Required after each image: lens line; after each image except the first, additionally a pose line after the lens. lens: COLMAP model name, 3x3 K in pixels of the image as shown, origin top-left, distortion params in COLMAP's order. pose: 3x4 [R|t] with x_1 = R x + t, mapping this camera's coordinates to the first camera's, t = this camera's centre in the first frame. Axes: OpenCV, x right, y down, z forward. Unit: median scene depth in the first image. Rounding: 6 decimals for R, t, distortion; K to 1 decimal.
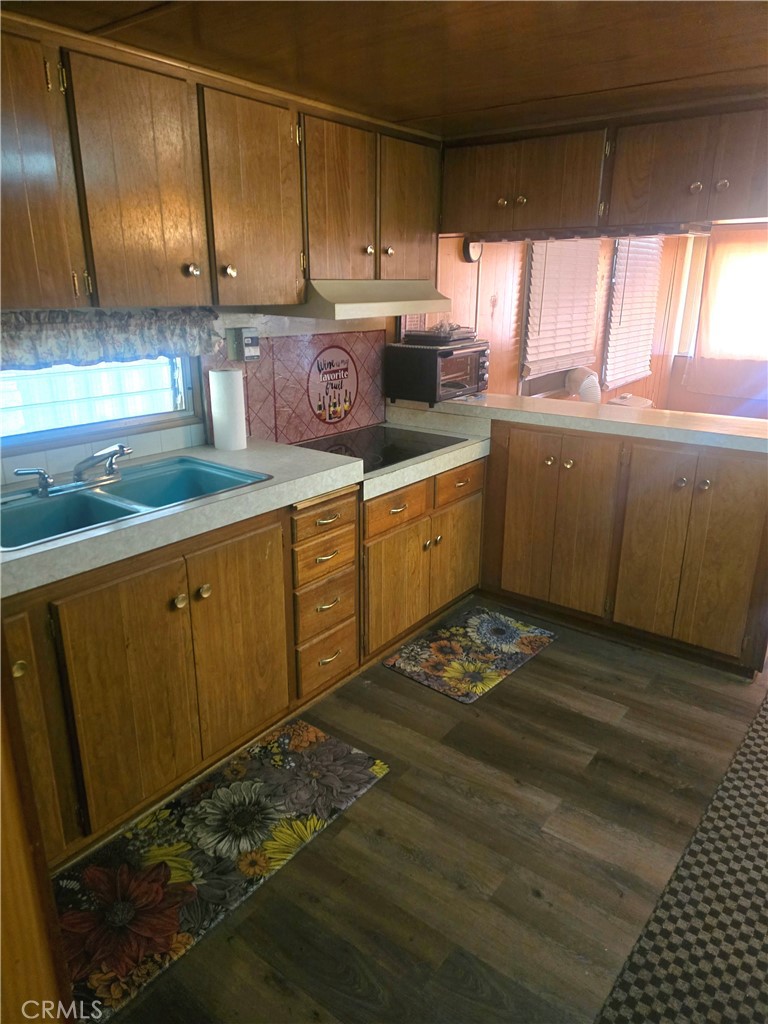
lens RADIAL K [[677.3, 0, 385.3], [0, 677.3, 513.8], [0, 0, 1]] dist [0.088495, -0.090290]
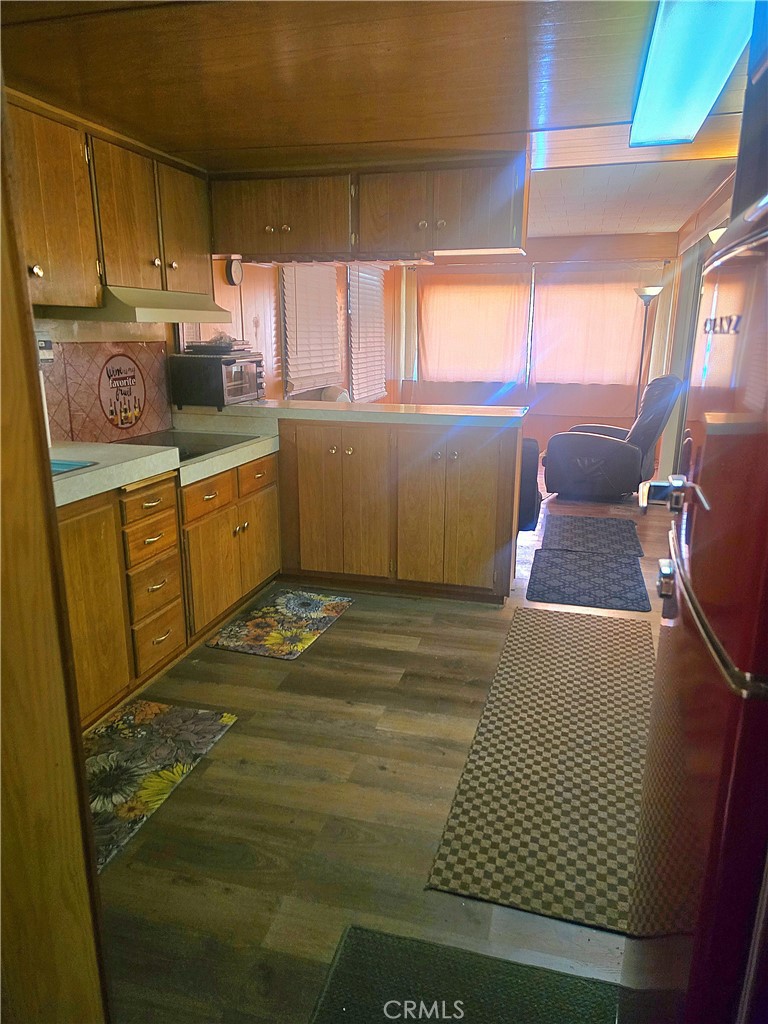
lens RADIAL K [[677.3, 0, 385.3], [0, 677.3, 513.8], [0, 0, 1]] dist [0.088495, -0.090290]
pose [[0.928288, -0.093948, 0.359798, -0.122662], [0.114350, 0.992796, -0.035793, 0.097736], [-0.353843, 0.074369, 0.932344, -0.127976]]
